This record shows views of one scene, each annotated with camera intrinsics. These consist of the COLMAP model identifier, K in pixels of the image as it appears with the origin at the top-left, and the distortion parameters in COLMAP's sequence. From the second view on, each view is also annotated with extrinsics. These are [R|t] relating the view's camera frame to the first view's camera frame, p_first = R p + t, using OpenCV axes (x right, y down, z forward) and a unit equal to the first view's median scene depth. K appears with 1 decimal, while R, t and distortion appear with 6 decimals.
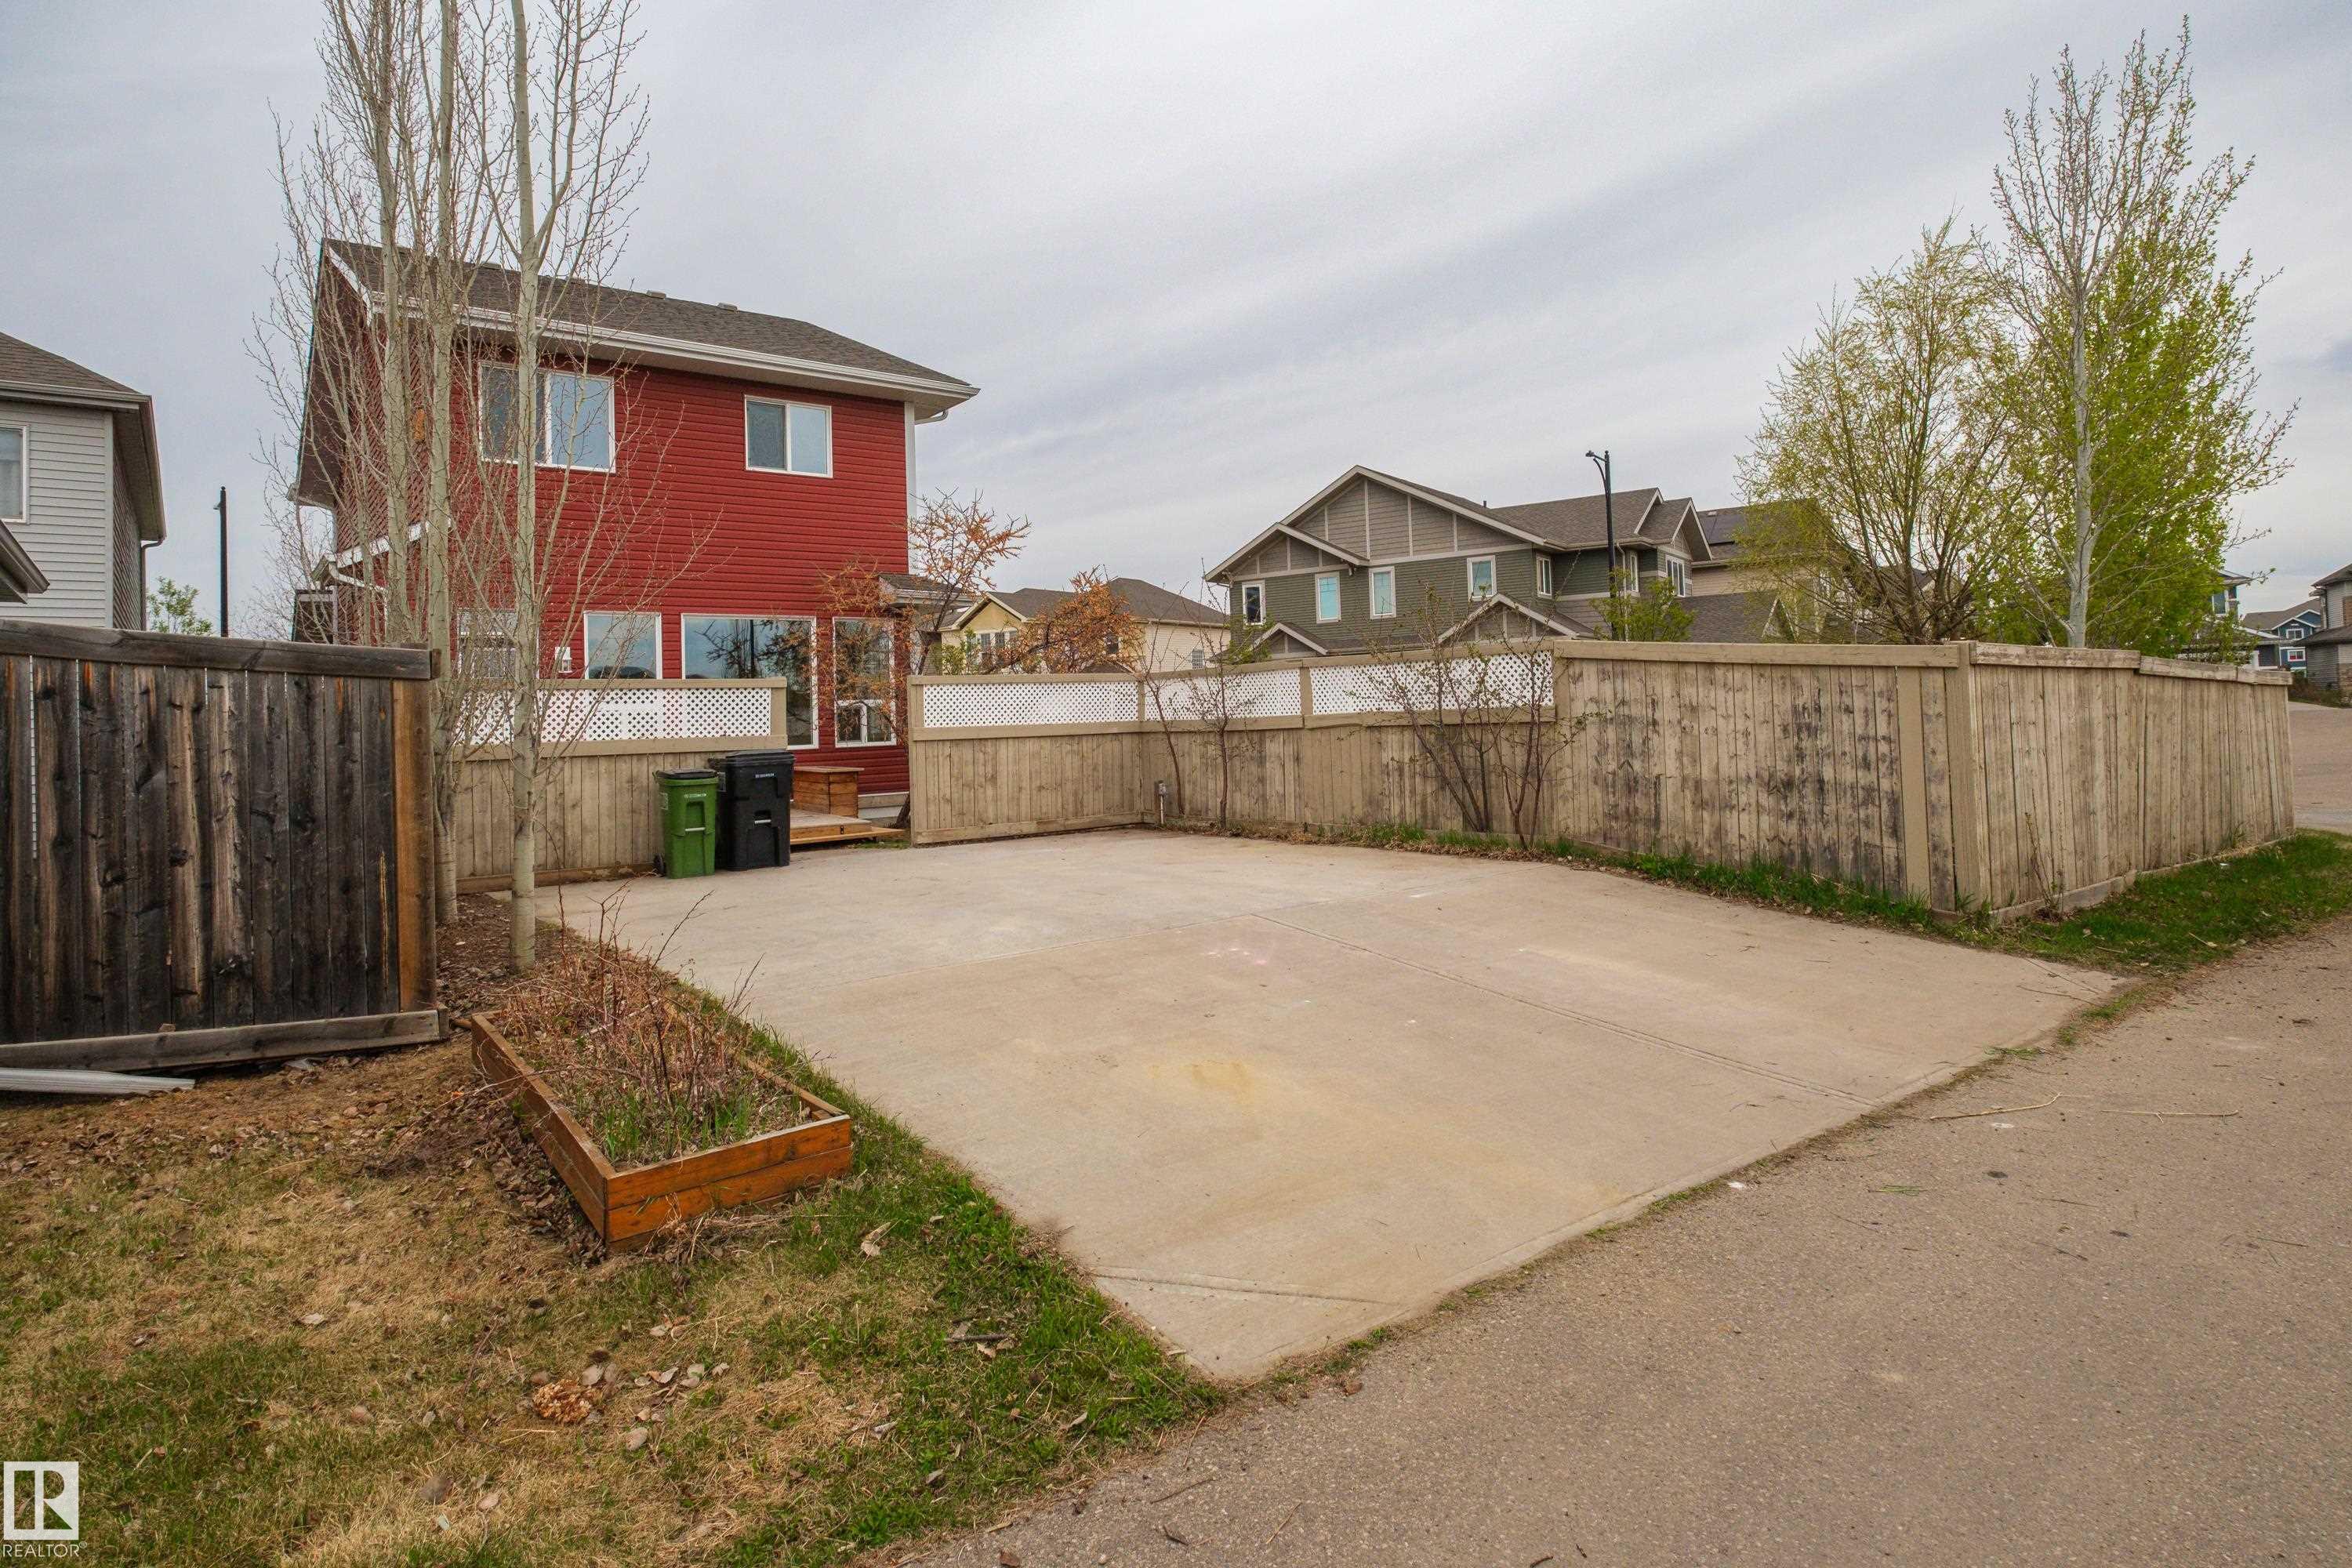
lens RADIAL K [[1250.8, 0, 1177.3], [0, 1250.8, 695.3], [0, 0, 1]] dist [0.001776, -0.000181]
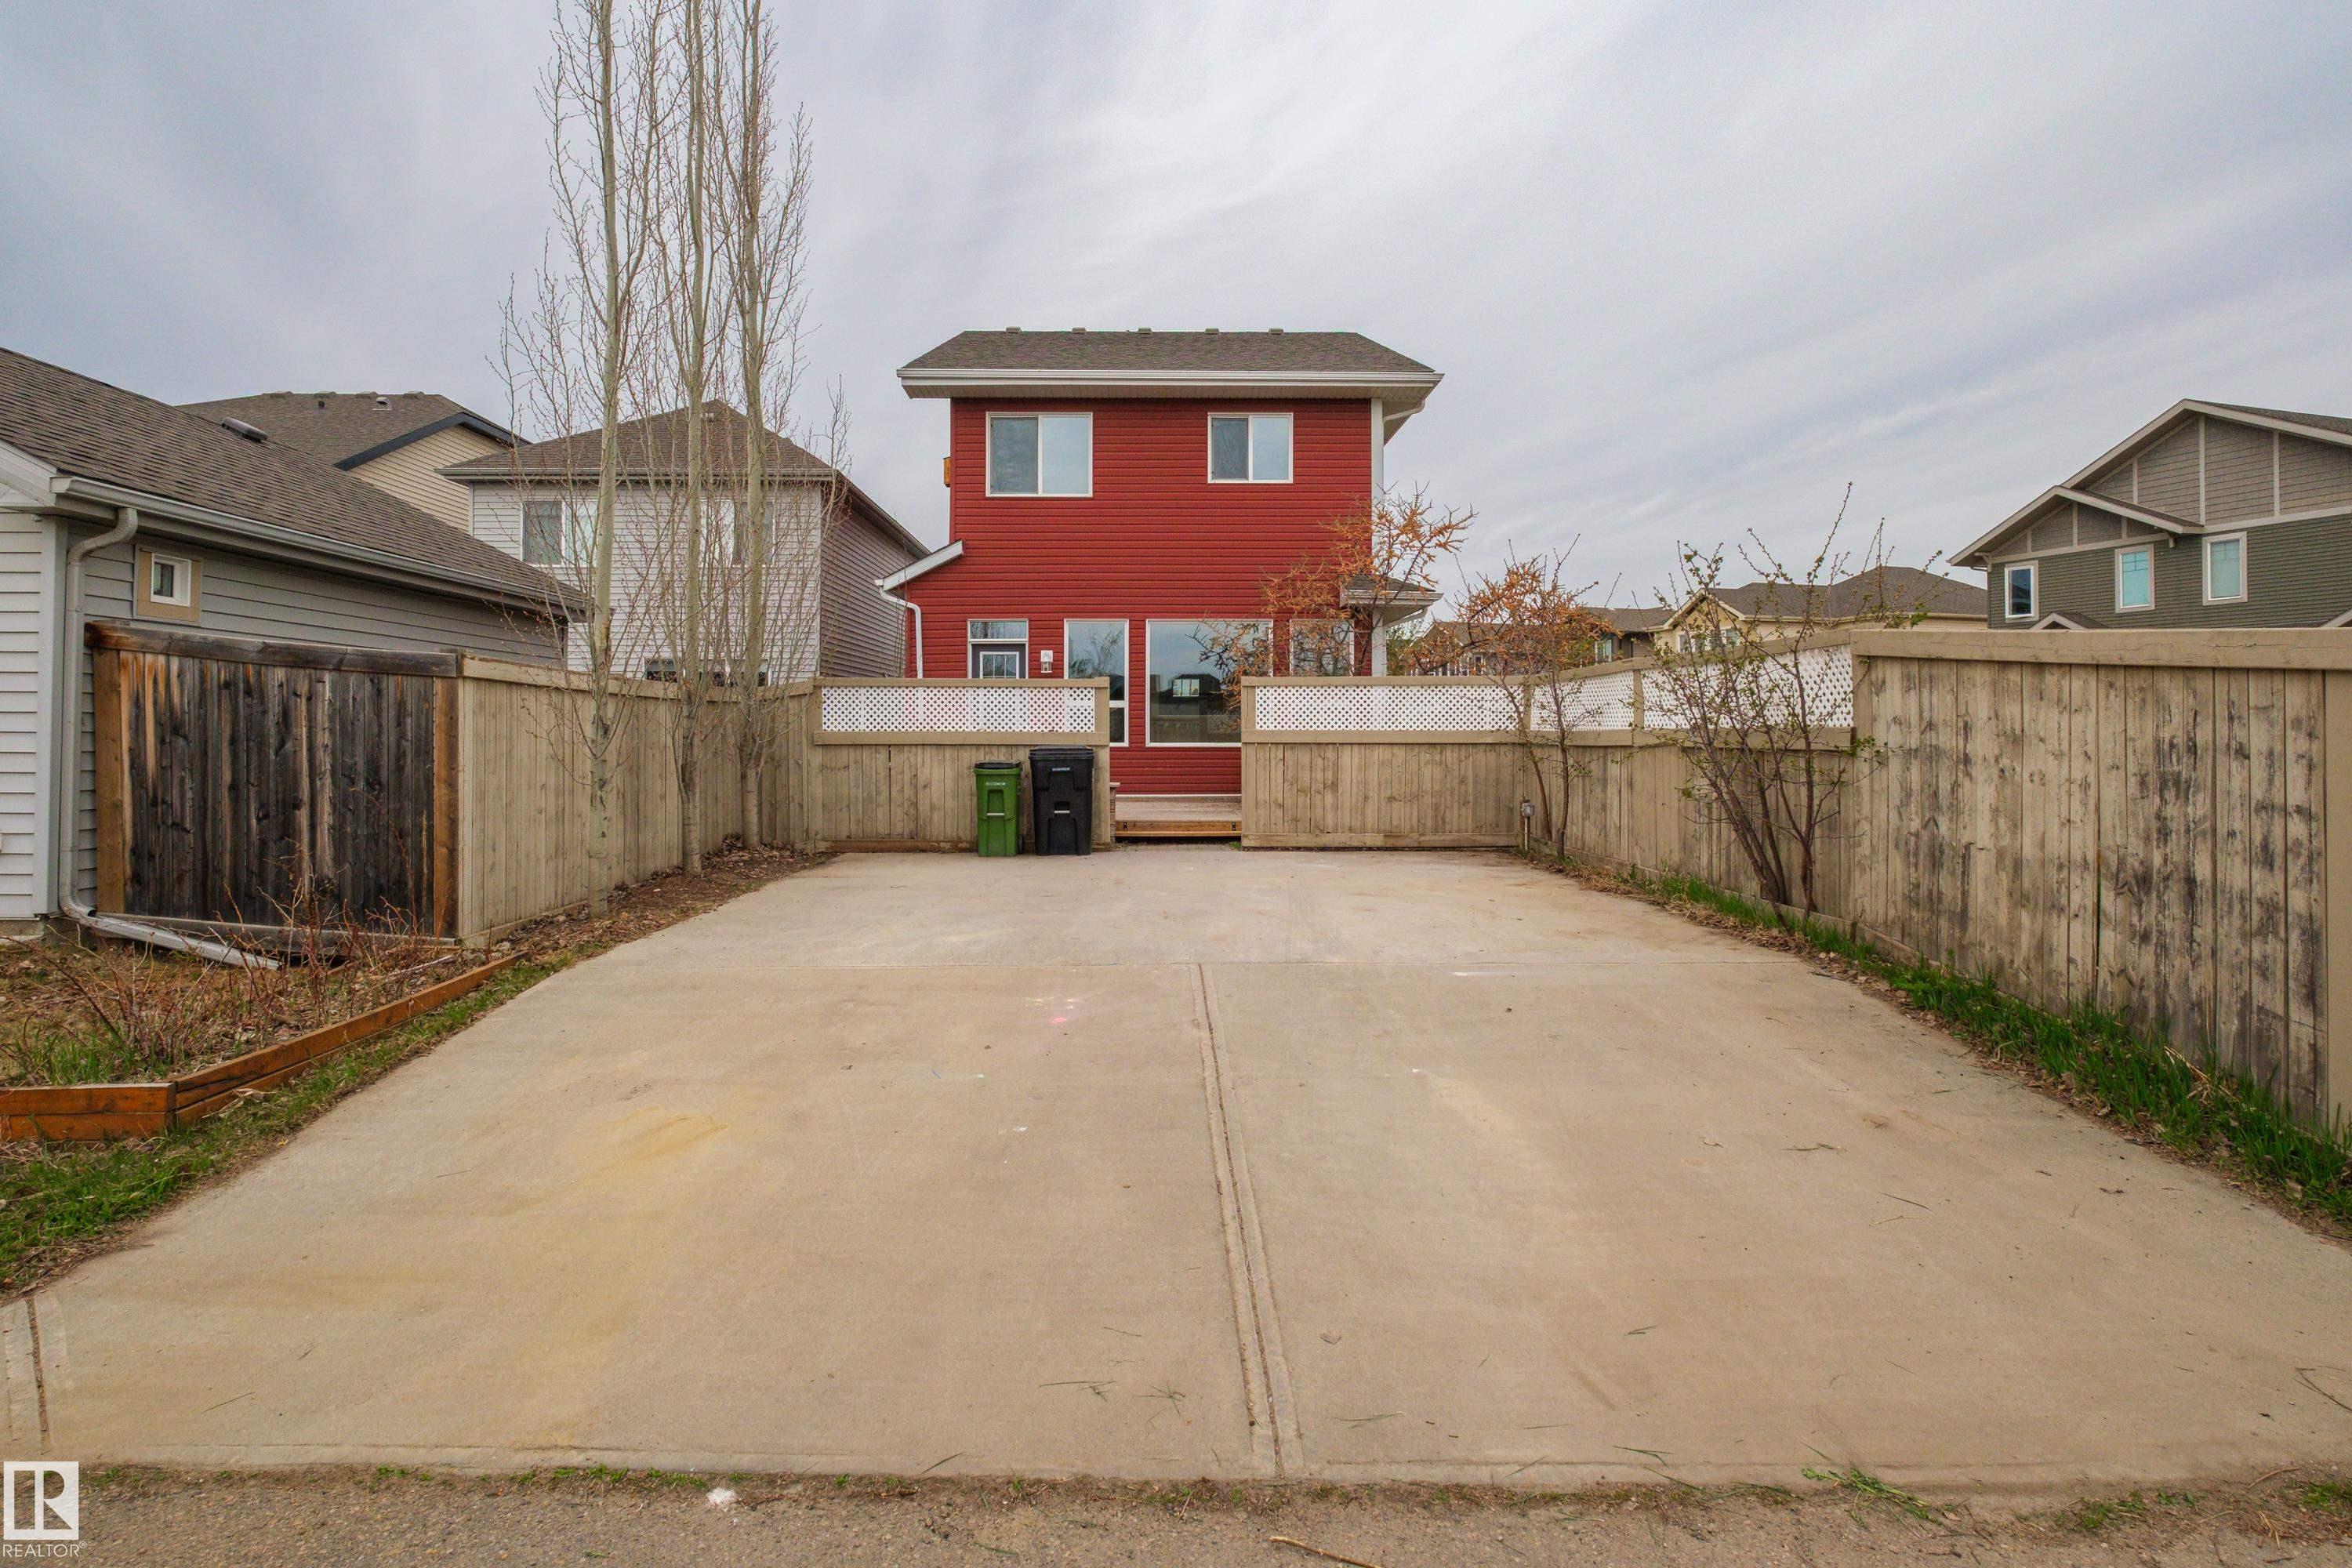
lens RADIAL K [[1187.0, 0, 1175.8], [0, 1187.0, 730.0], [0, 0, 1]] dist [0.002159, -0.000582]
pose [[0.798139, 0.032852, -0.601577, 0.431413], [-0.015234, 0.999293, 0.034359, -0.007275], [0.602281, -0.018259, 0.798075, 0.296123]]
